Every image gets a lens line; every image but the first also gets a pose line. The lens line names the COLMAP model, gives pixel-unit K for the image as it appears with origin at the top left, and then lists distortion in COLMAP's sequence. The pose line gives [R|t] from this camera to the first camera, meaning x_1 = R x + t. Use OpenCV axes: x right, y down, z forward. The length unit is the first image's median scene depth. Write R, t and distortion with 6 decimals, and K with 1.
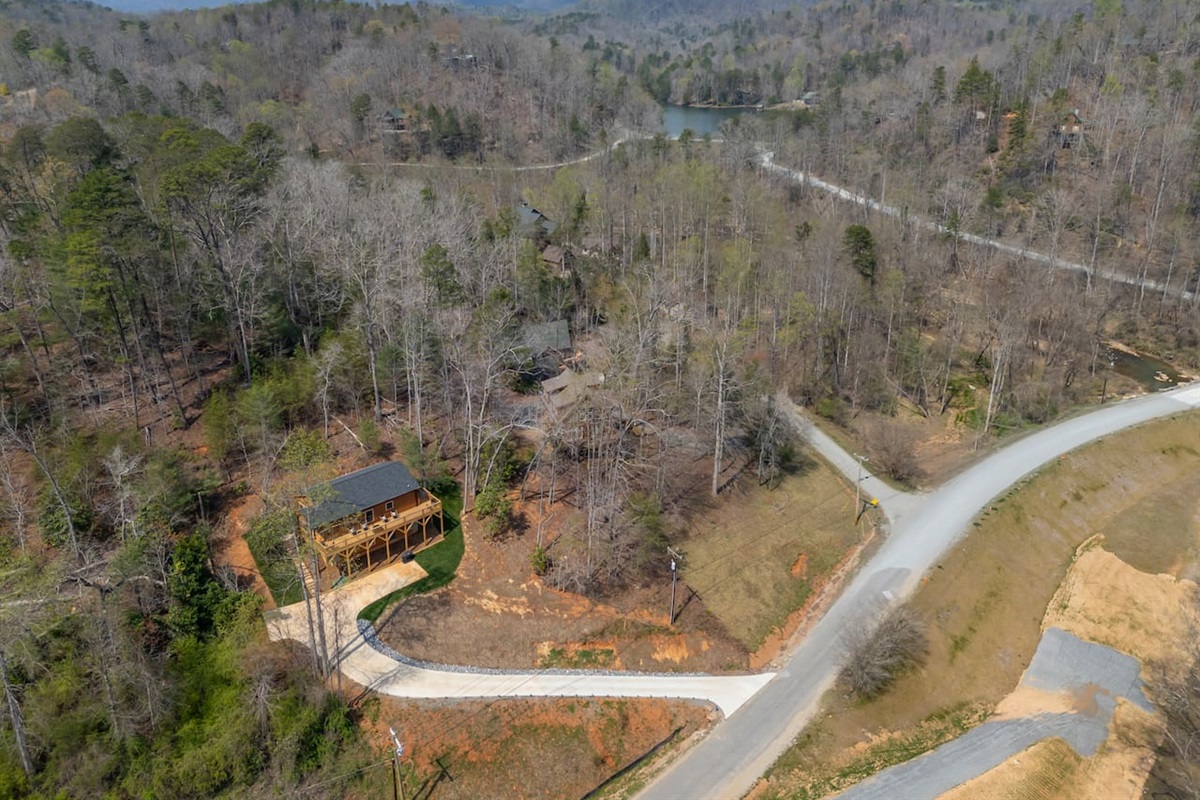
lens RADIAL K [[875.8, 0, 596.8], [0, 875.8, 348.2], [0, 0, 1]] dist [0.070548, -0.044630]
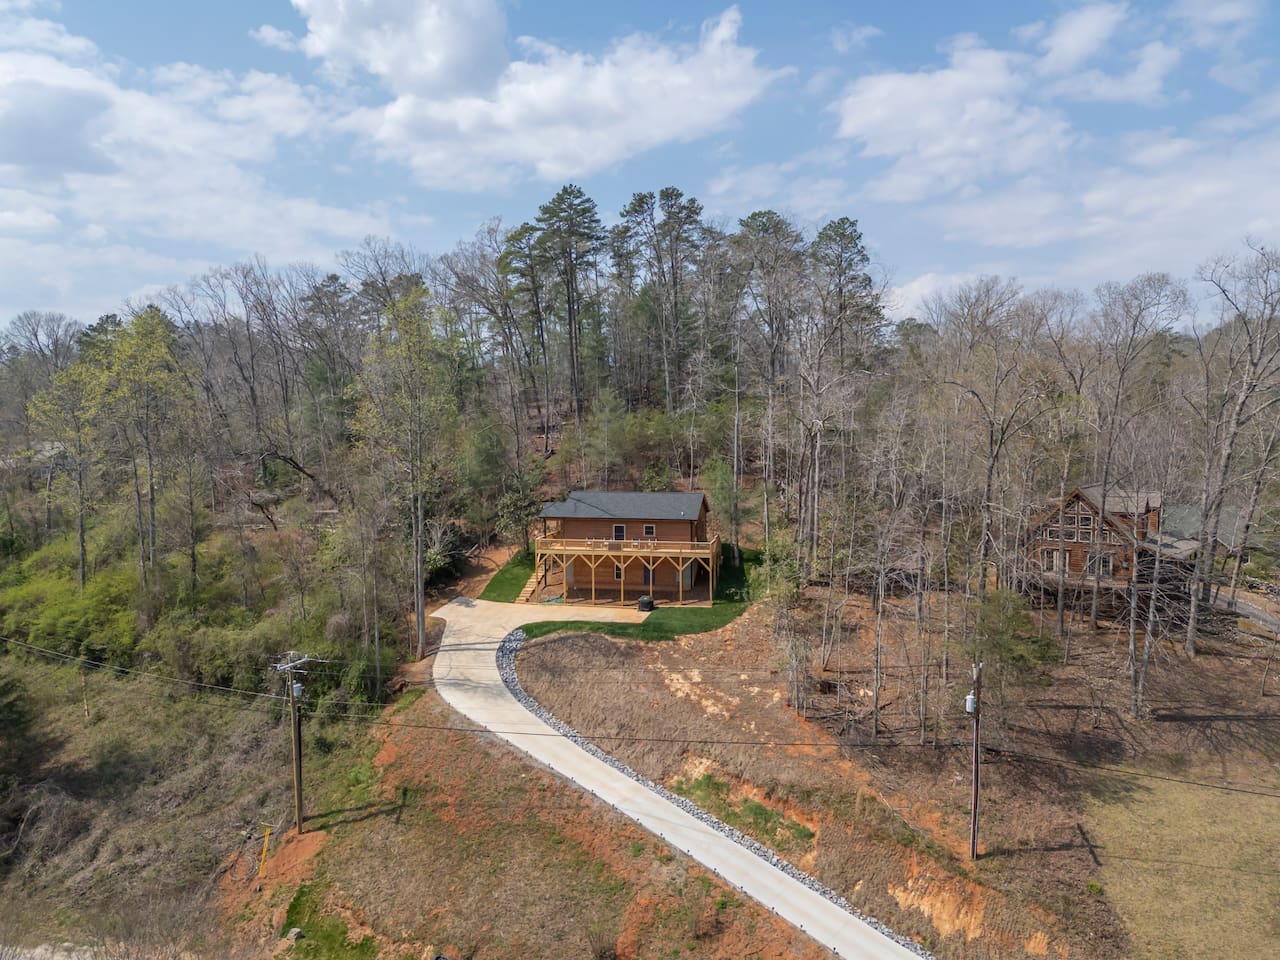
lens RADIAL K [[931.1, 0, 637.0], [0, 931.1, 467.3], [0, 0, 1]] dist [0.077098, -0.048789]
pose [[0.594718, 0.041828, -0.802845, 0.343636], [-0.272523, 0.950006, -0.152380, 0.236484], [0.756334, 0.309417, 0.576385, 0.519481]]
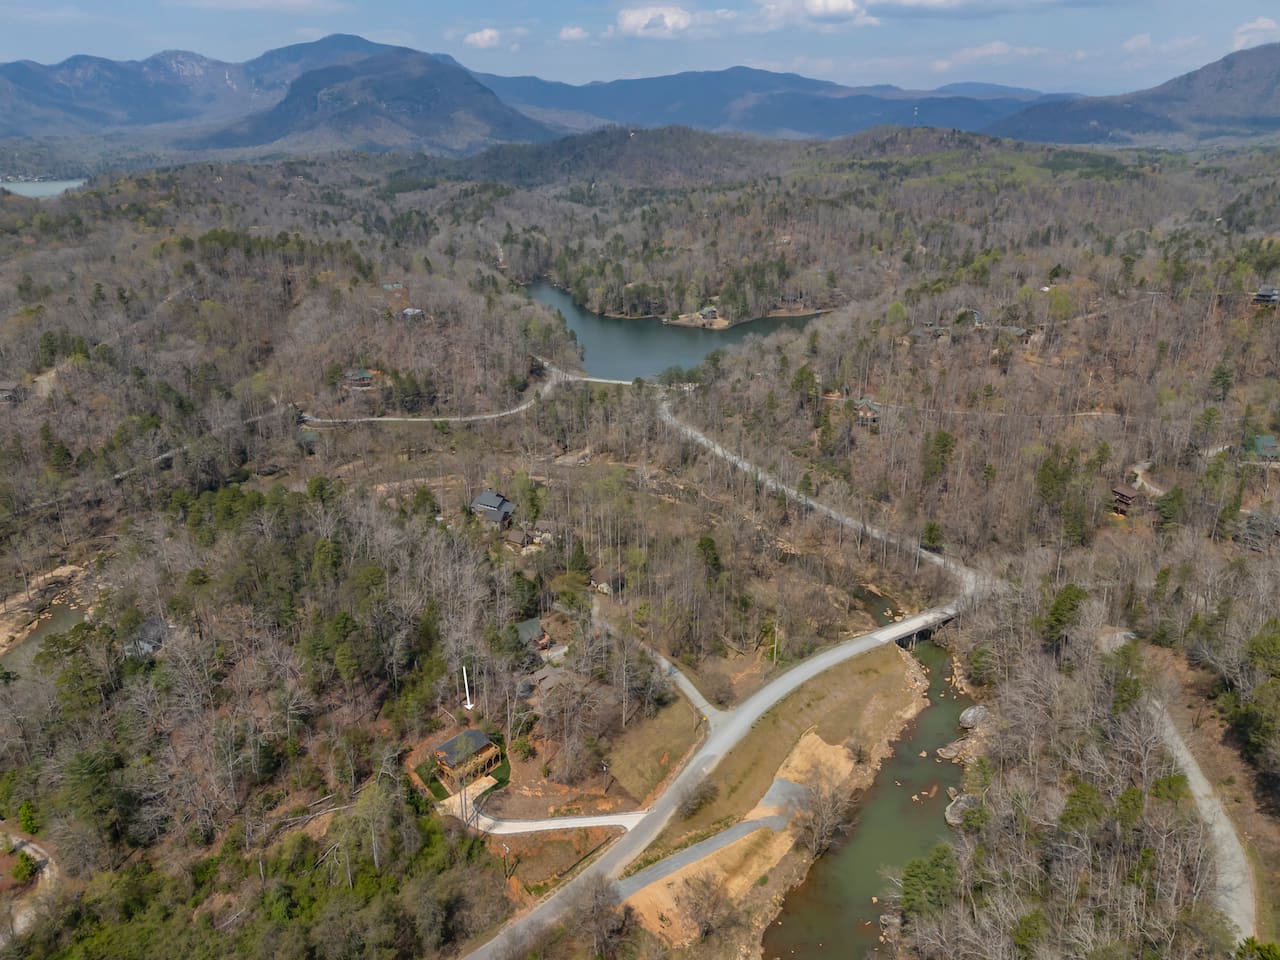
lens RADIAL K [[931.1, 0, 639.6], [0, 931.1, 475.8], [0, 0, 1]] dist [0.077098, -0.048789]
pose [[0.990628, -0.040859, 0.130333, -0.105314], [0.040938, 0.999160, 0.002076, -0.491510], [-0.130308, 0.003279, 0.991468, -1.371936]]
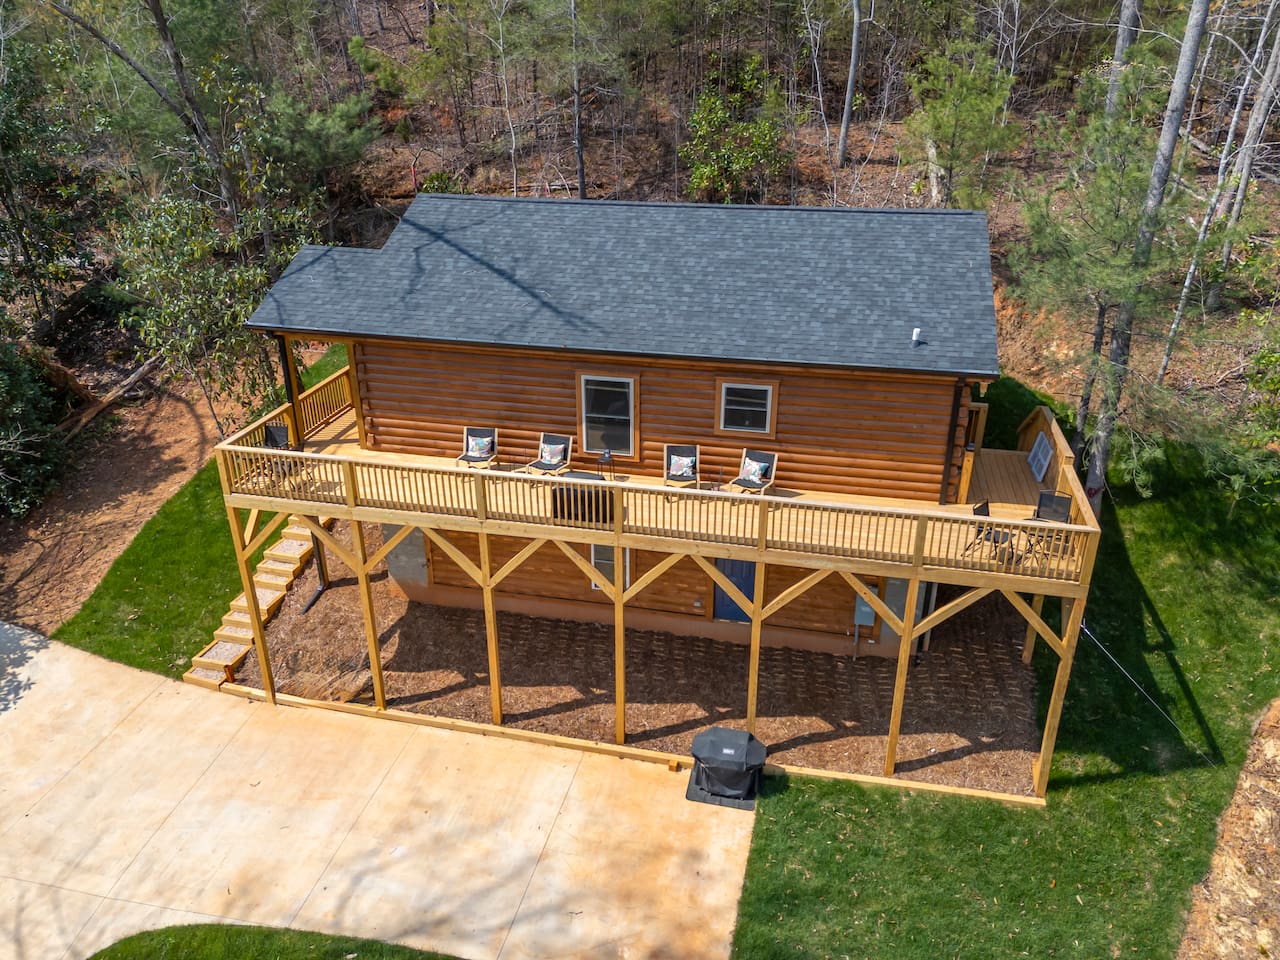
lens RADIAL K [[931.1, 0, 641.1], [0, 931.1, 469.9], [0, 0, 1]] dist [0.077098, -0.048789]
pose [[0.586868, 0.342447, -0.733701, -0.117669], [-0.278348, 0.936258, 0.214345, 0.152096], [0.760335, 0.078432, 0.644779, 0.842862]]
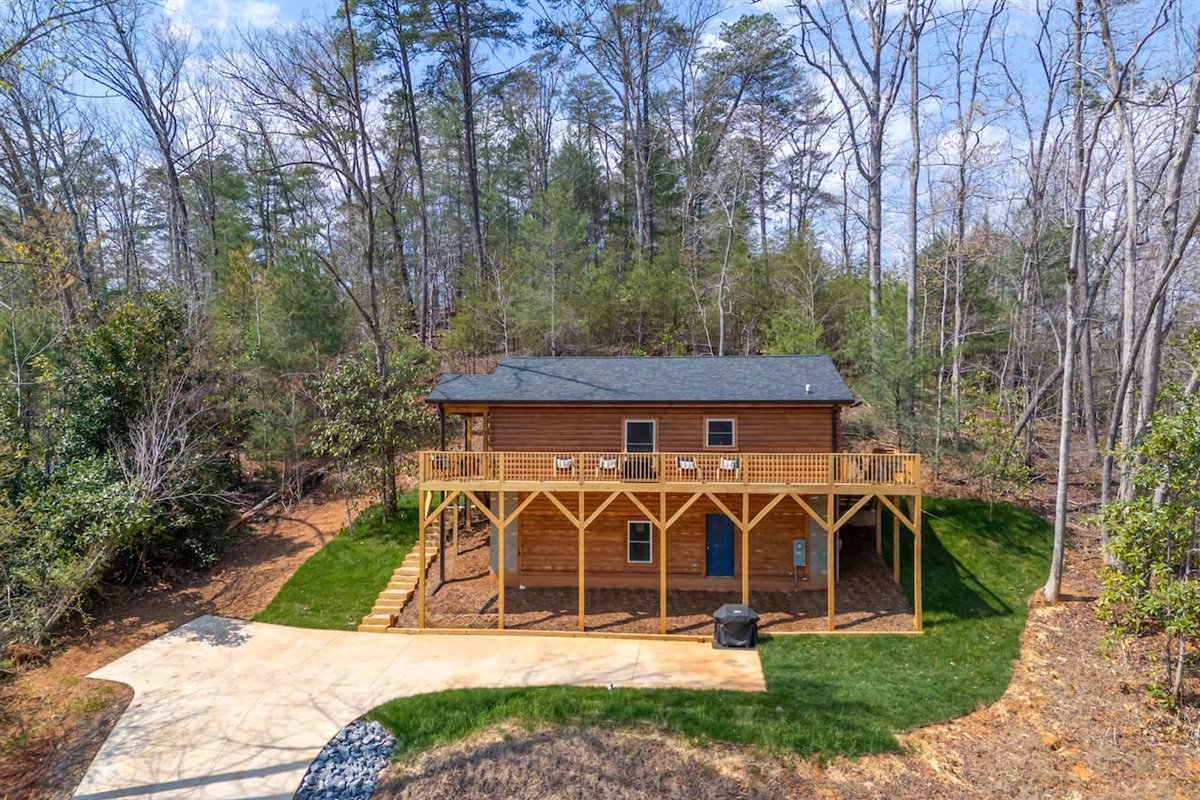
lens RADIAL K [[875.8, 0, 593.4], [0, 875.8, 442.2], [0, 0, 1]] dist [0.070548, -0.044630]
pose [[0.689763, 0.006757, -0.724004, -0.062679], [-0.252462, 0.939443, -0.231753, 0.243238], [0.678595, 0.342638, 0.649699, 0.761990]]
